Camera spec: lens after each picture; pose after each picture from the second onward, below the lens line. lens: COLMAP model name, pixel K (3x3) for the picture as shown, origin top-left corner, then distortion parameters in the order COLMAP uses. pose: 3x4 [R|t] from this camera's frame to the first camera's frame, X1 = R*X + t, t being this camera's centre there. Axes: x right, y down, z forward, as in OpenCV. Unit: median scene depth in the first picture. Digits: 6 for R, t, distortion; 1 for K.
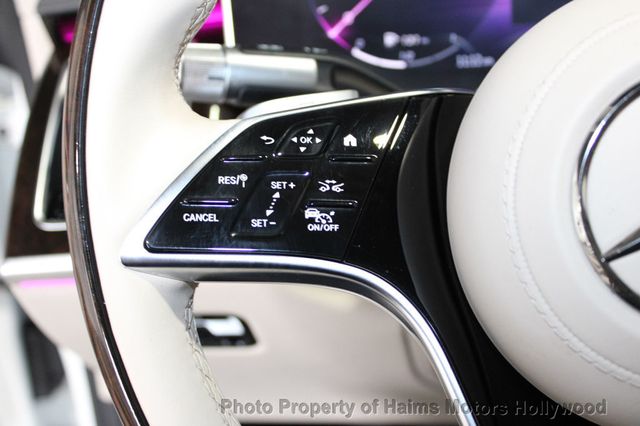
lens RADIAL K [[872.4, 0, 320.8], [0, 872.4, 217.1], [0, 0, 1]] dist [-0.029033, 0.000000]
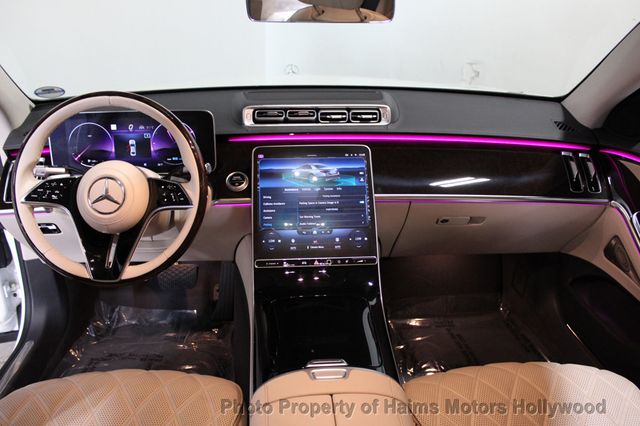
lens RADIAL K [[527.9, 0, 306.8], [0, 527.9, 202.2], [0, 0, 1]] dist [-0.156962, 0.117400]
pose [[0.970673, 0.005683, 0.240338, 0.846765], [-0.000556, 0.999771, -0.021394, 0.101645], [-0.240405, 0.020633, 0.970453, -2.906025]]
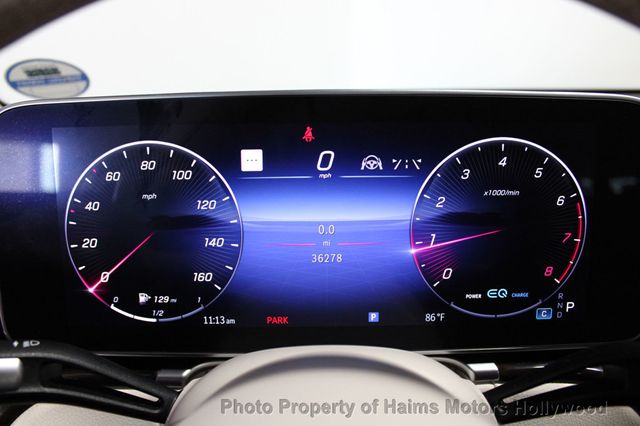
lens RADIAL K [[527.9, 0, 318.0], [0, 527.9, 212.7], [0, 0, 1]] dist [-0.156962, 0.117400]
pose [[0.986277, 0.036183, 0.161083, 0.298843], [-0.014725, 0.991079, -0.132458, -0.362705], [-0.164438, 0.128268, 0.978012, 0.508176]]
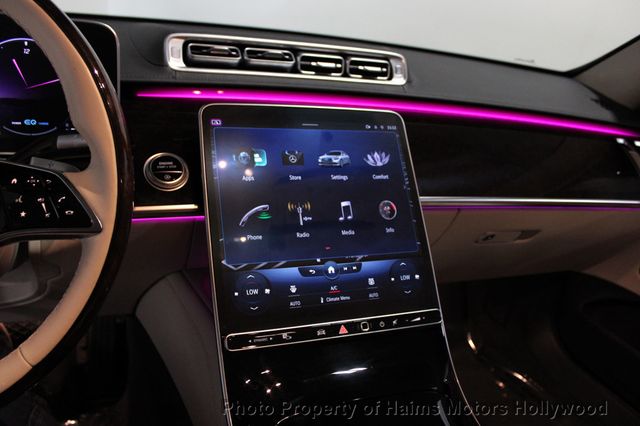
lens RADIAL K [[527.9, 0, 315.0], [0, 527.9, 209.2], [0, 0, 1]] dist [-0.156962, 0.117400]
pose [[0.837748, -0.006506, 0.546018, 0.677482], [0.012310, 0.999900, -0.006973, 0.016965], [-0.545918, 0.012563, 0.837744, -0.742866]]
